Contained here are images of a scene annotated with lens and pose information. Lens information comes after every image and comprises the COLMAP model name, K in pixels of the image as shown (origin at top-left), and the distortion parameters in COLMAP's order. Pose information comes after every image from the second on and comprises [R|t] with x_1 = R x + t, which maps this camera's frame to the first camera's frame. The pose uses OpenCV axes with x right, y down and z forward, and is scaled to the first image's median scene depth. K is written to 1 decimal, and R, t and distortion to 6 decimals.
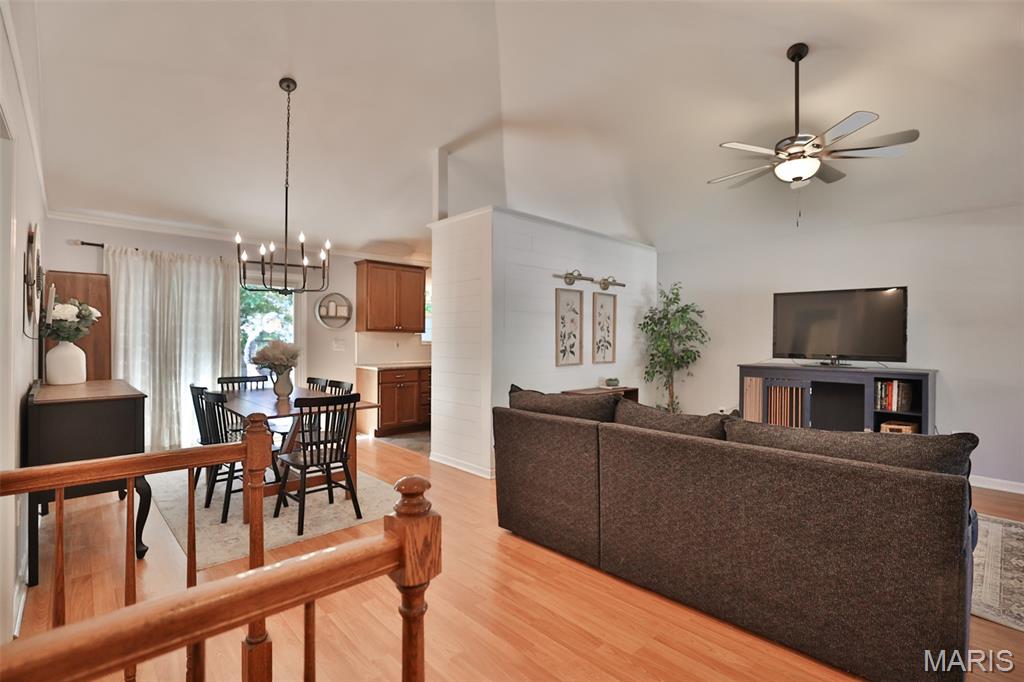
lens RADIAL K [[470.4, 0, 512.0], [0, 470.4, 341.0], [0, 0, 1]] dist [-0.049243, 0.019417]
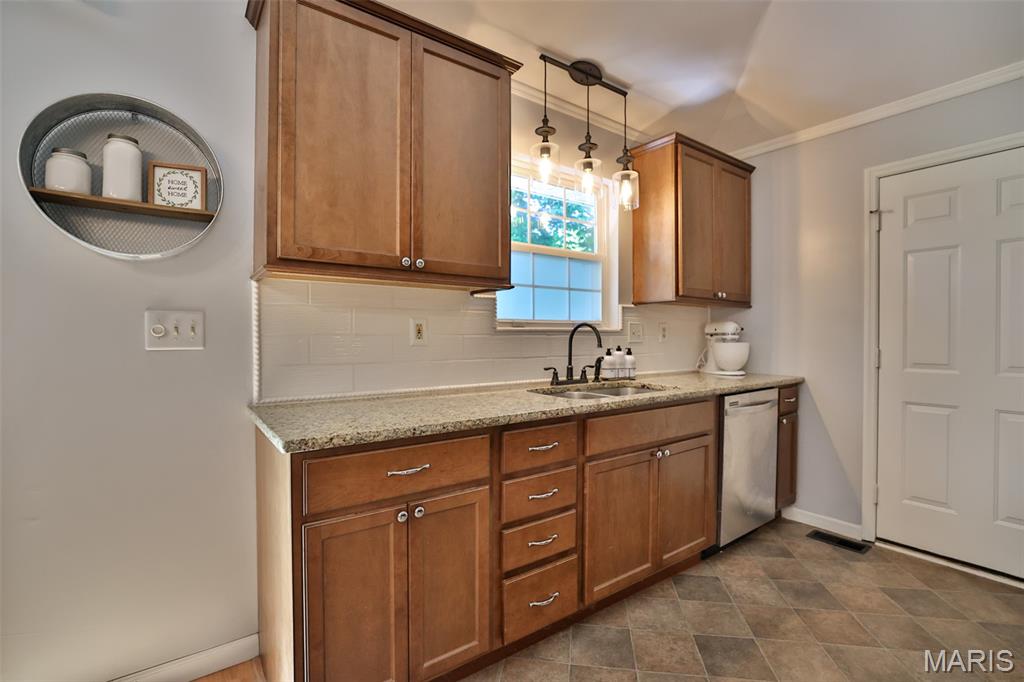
lens RADIAL K [[470.4, 0, 512.0], [0, 470.4, 341.0], [0, 0, 1]] dist [-0.049243, 0.019417]
pose [[0.992939, 0.000202, -0.118624, -0.170035], [0.000718, 0.999970, 0.007716, 0.013803], [0.118622, -0.007747, 0.992909, 0.811372]]
